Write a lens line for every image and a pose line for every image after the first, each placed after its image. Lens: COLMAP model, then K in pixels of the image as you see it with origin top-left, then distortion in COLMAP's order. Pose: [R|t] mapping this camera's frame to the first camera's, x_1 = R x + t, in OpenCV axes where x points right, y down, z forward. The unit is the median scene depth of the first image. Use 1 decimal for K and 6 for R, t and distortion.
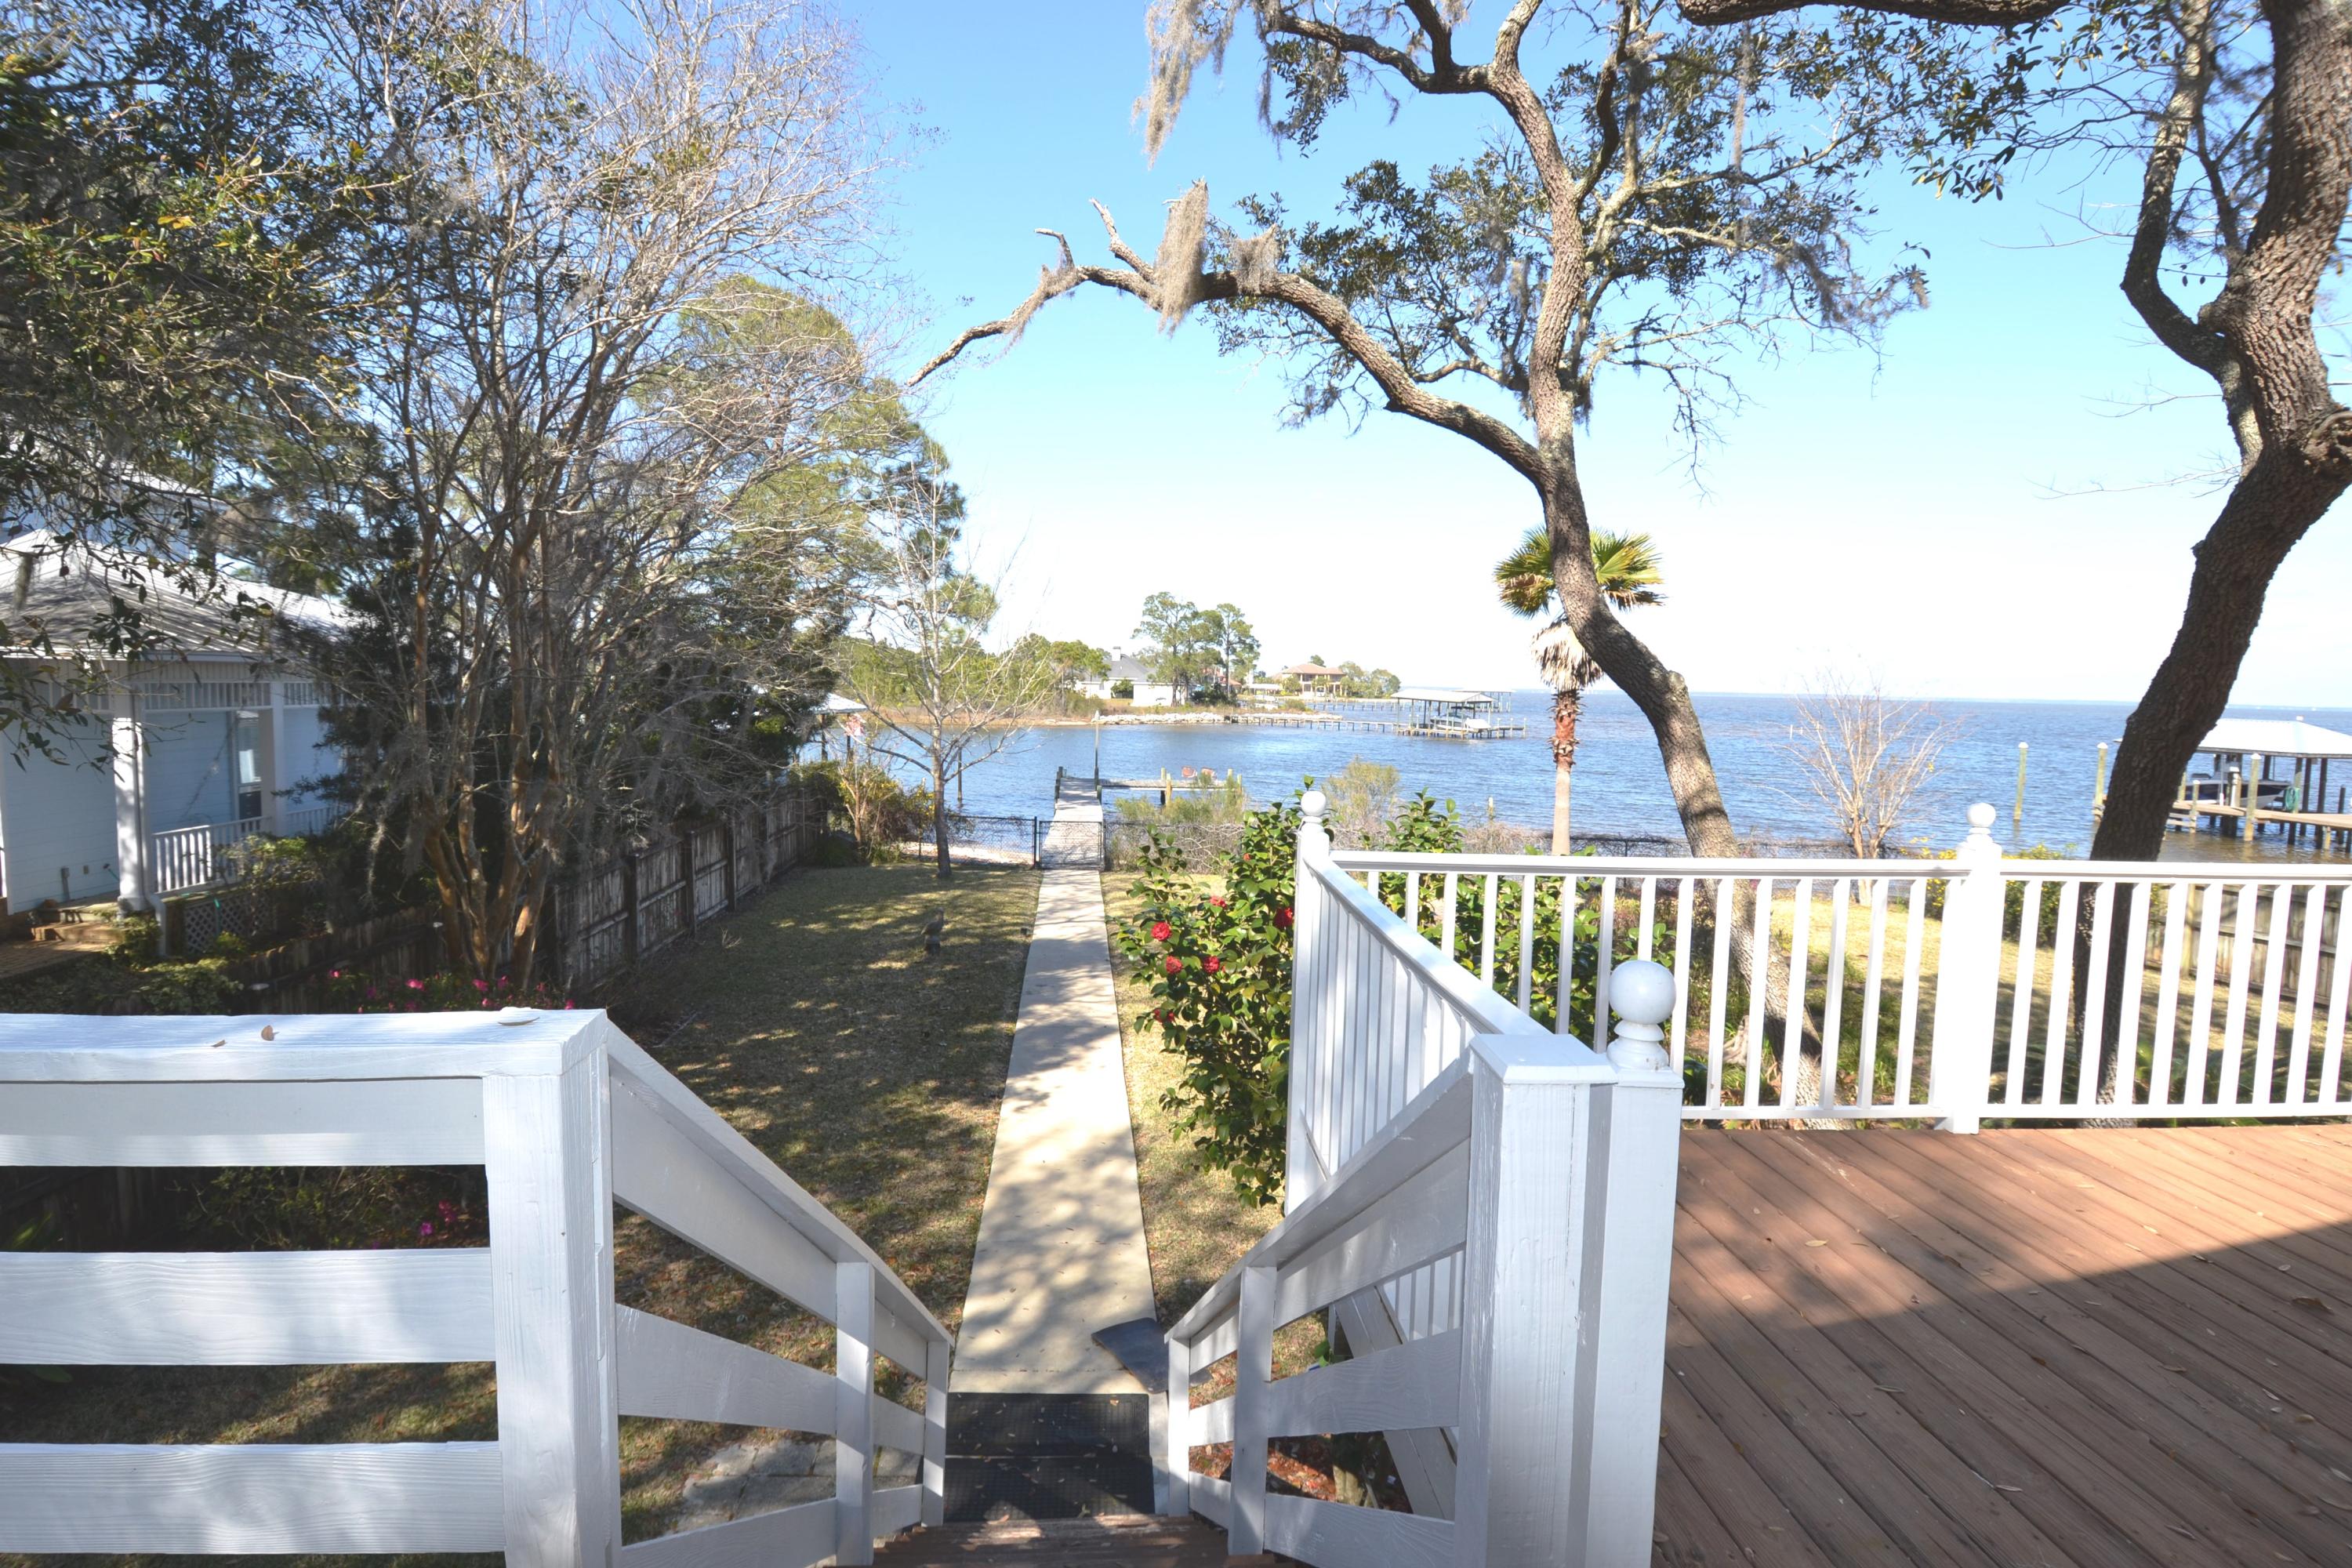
lens RADIAL K [[1240.1, 0, 1168.6], [0, 1240.1, 792.4], [0, 0, 1]] dist [0.053734, -0.056690]
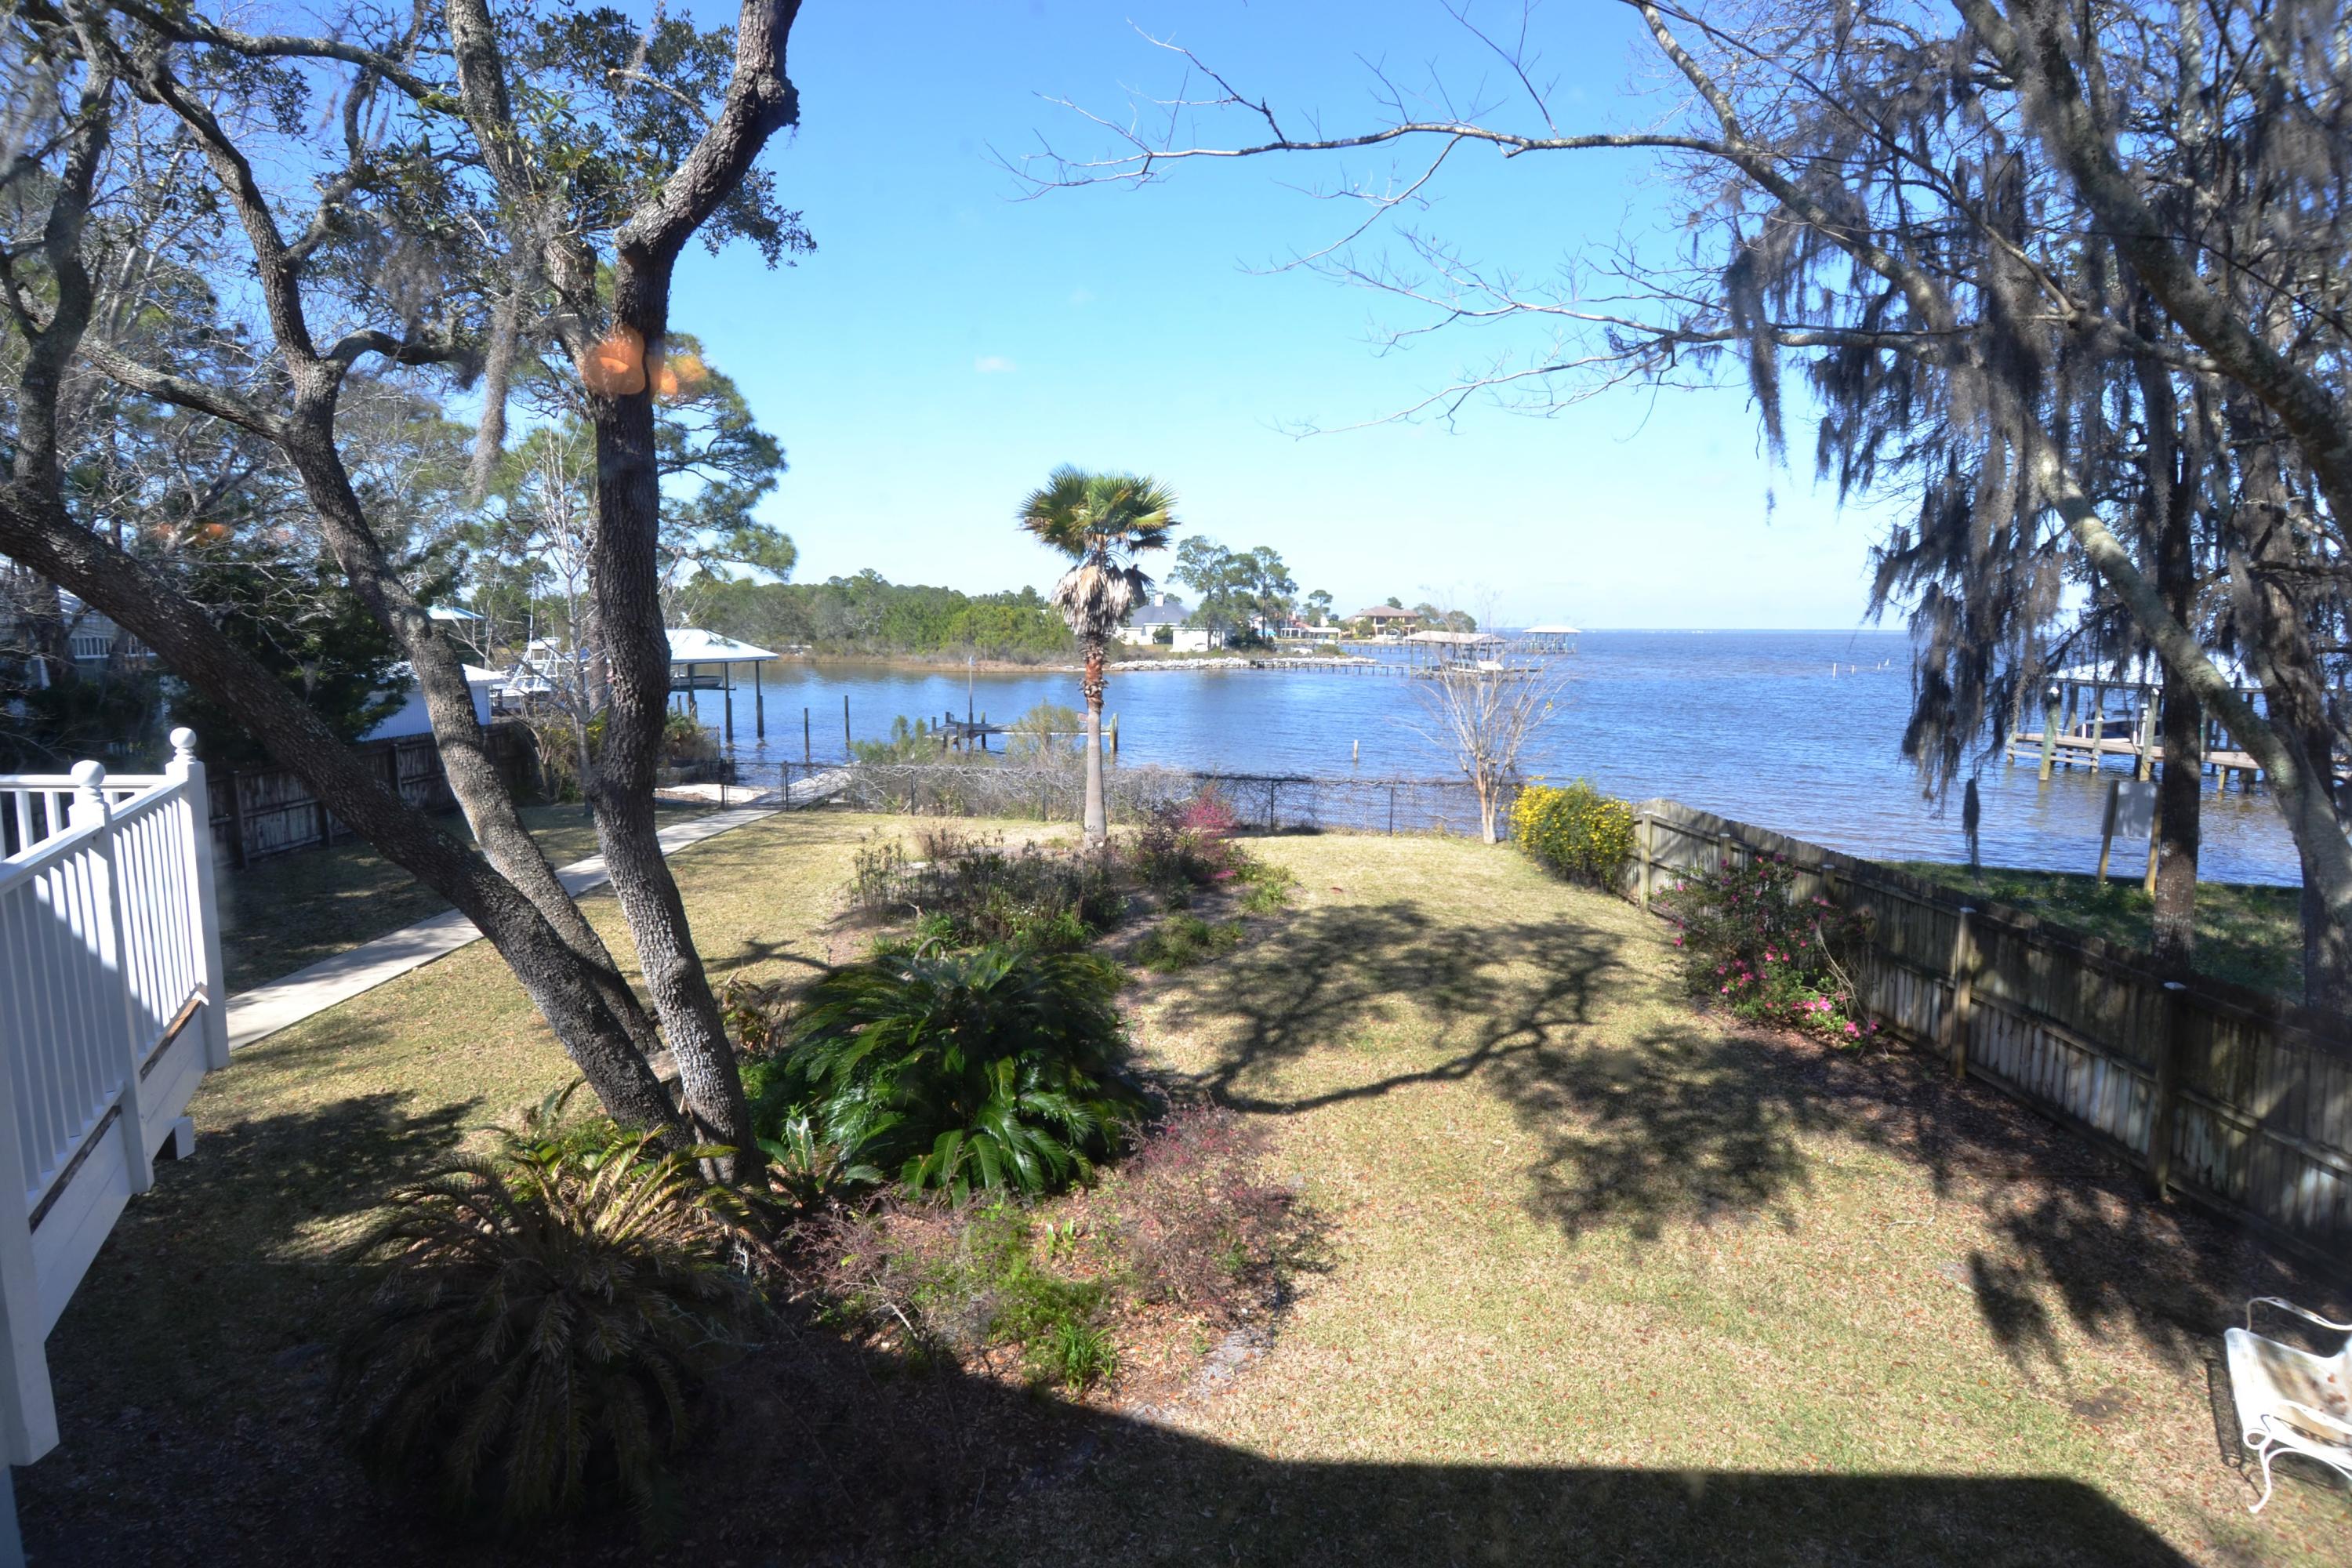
lens RADIAL K [[1240.1, 0, 1168.6], [0, 1240.1, 792.4], [0, 0, 1]] dist [0.053734, -0.056690]
pose [[0.996856, -0.001860, -0.079218, 0.877960], [0.005298, 0.999052, 0.043202, 0.009841], [0.079063, -0.043486, 0.995921, -0.015586]]
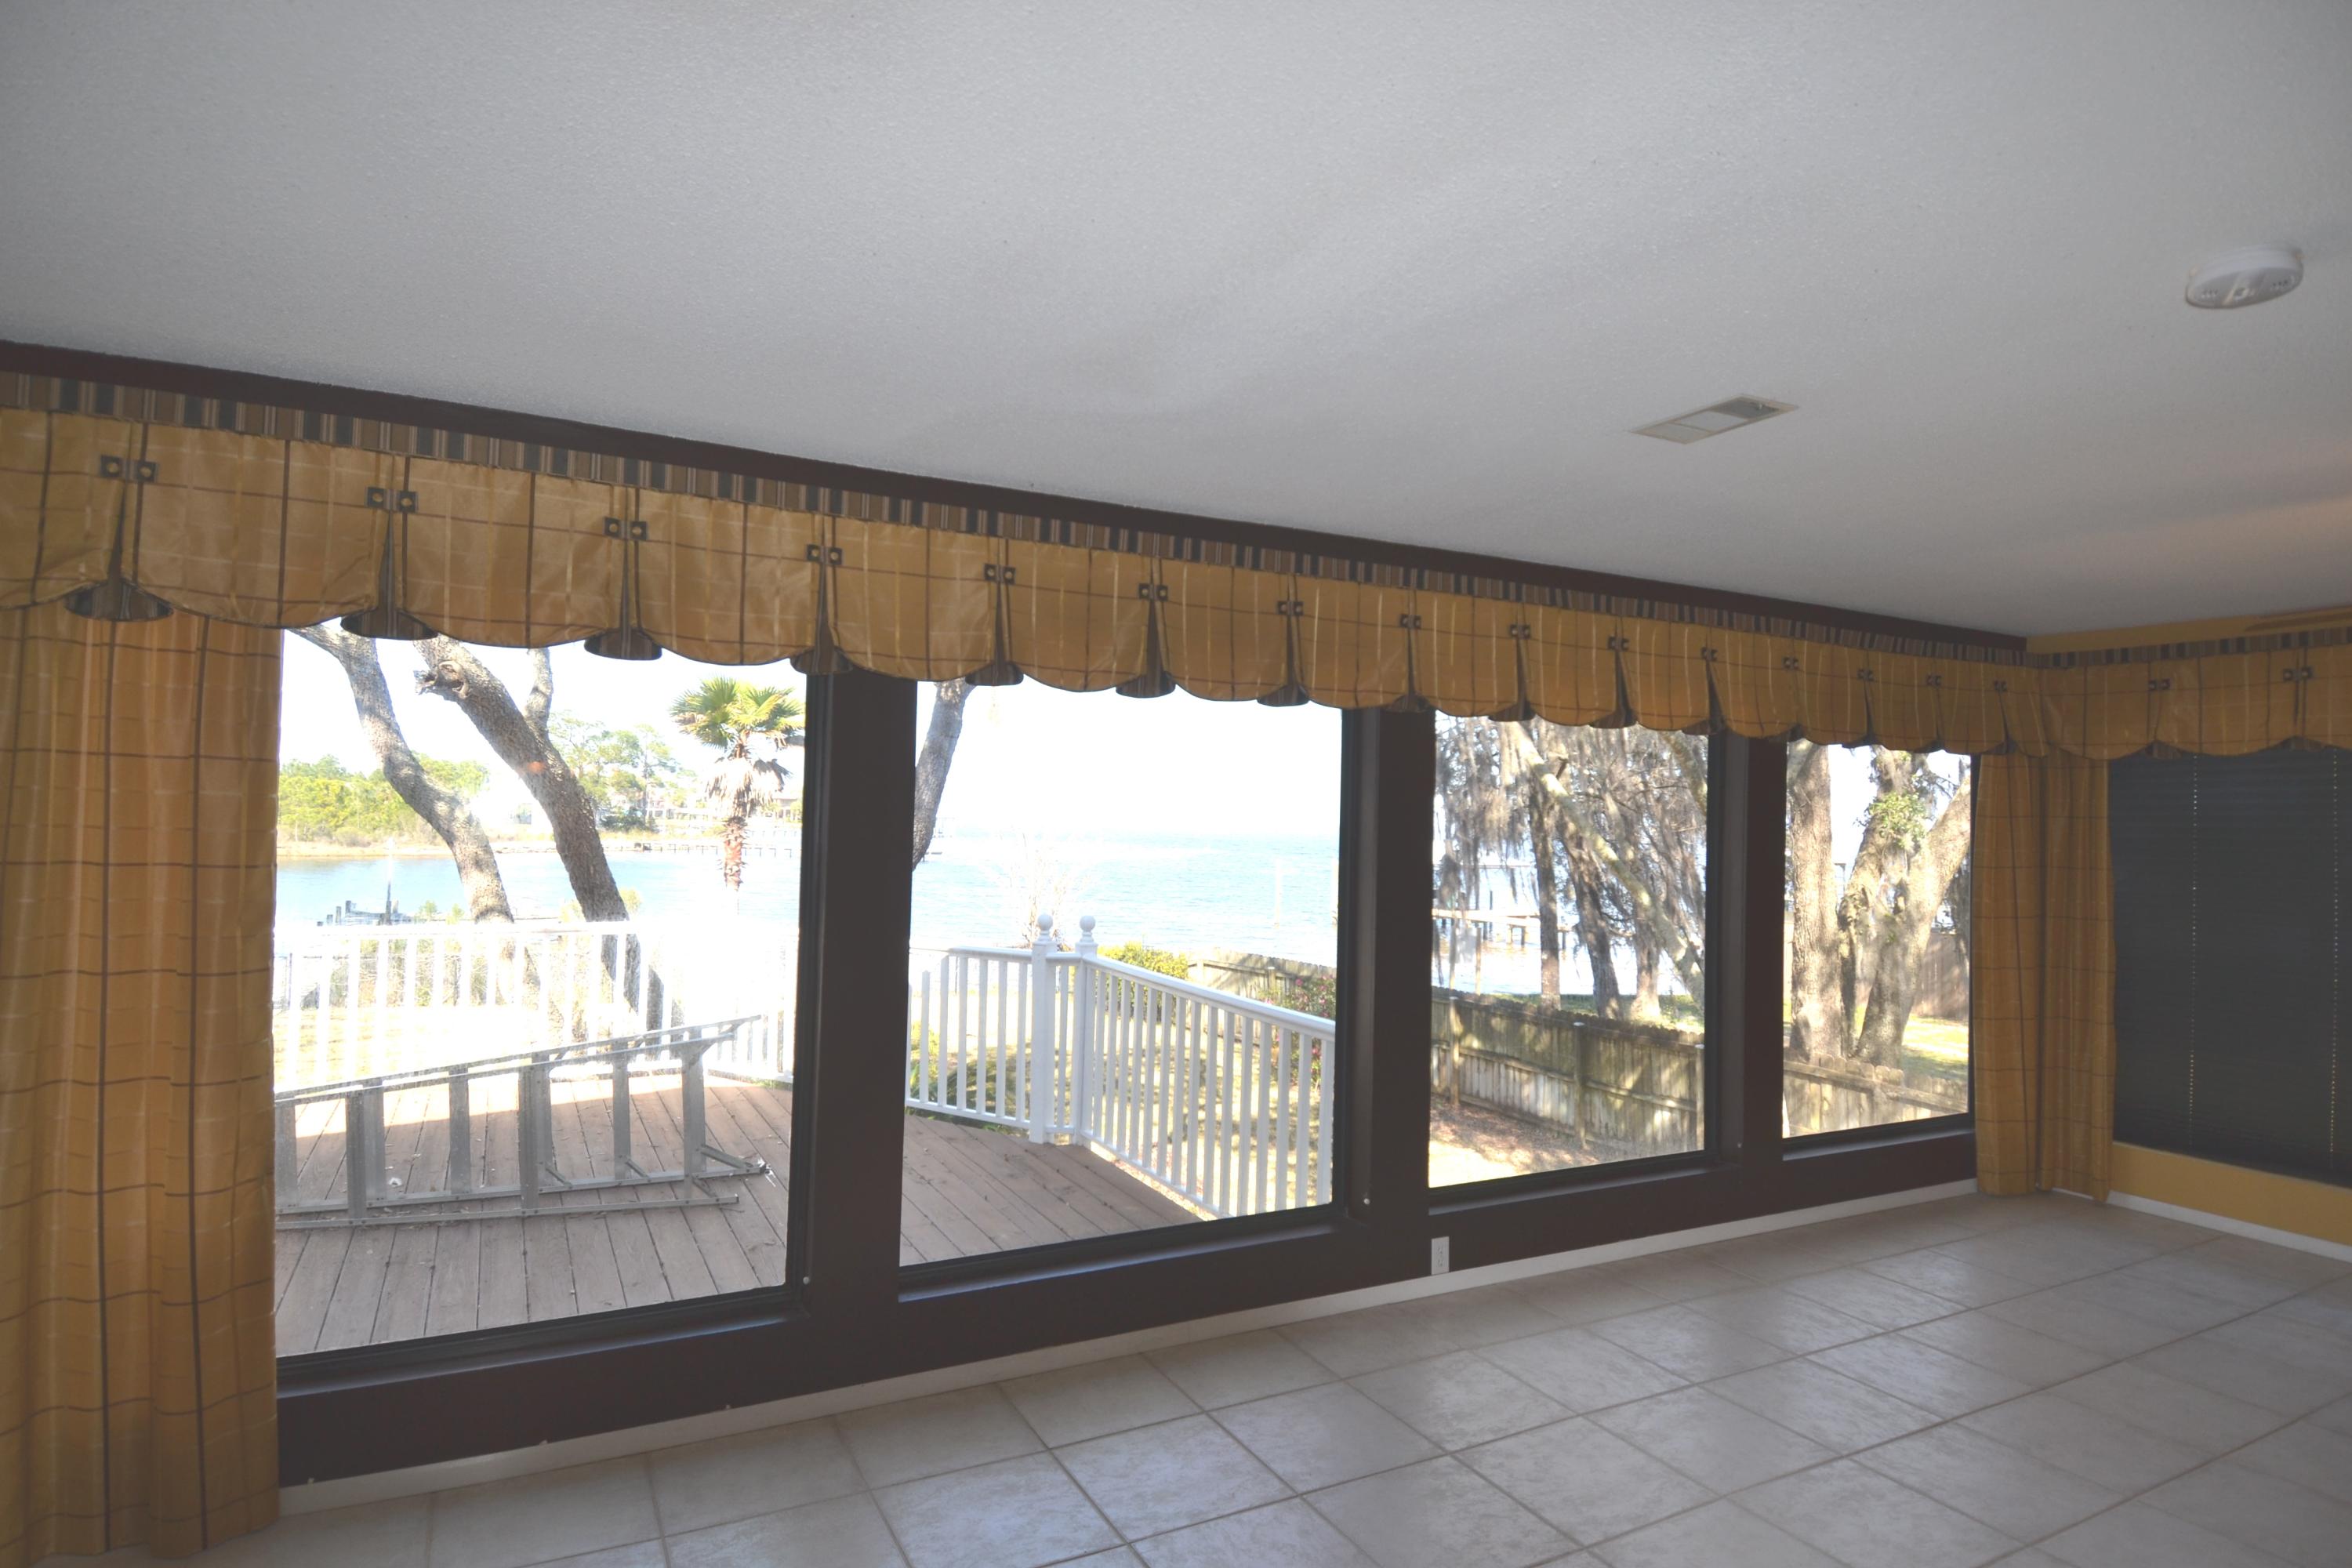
lens RADIAL K [[1240.1, 0, 1168.6], [0, 1240.1, 792.4], [0, 0, 1]] dist [0.053734, -0.056690]
pose [[0.912708, 0.010430, 0.408480, 0.406154], [0.030713, 0.995095, -0.094034, 0.025304], [-0.407458, 0.098371, 0.907910, -0.335741]]
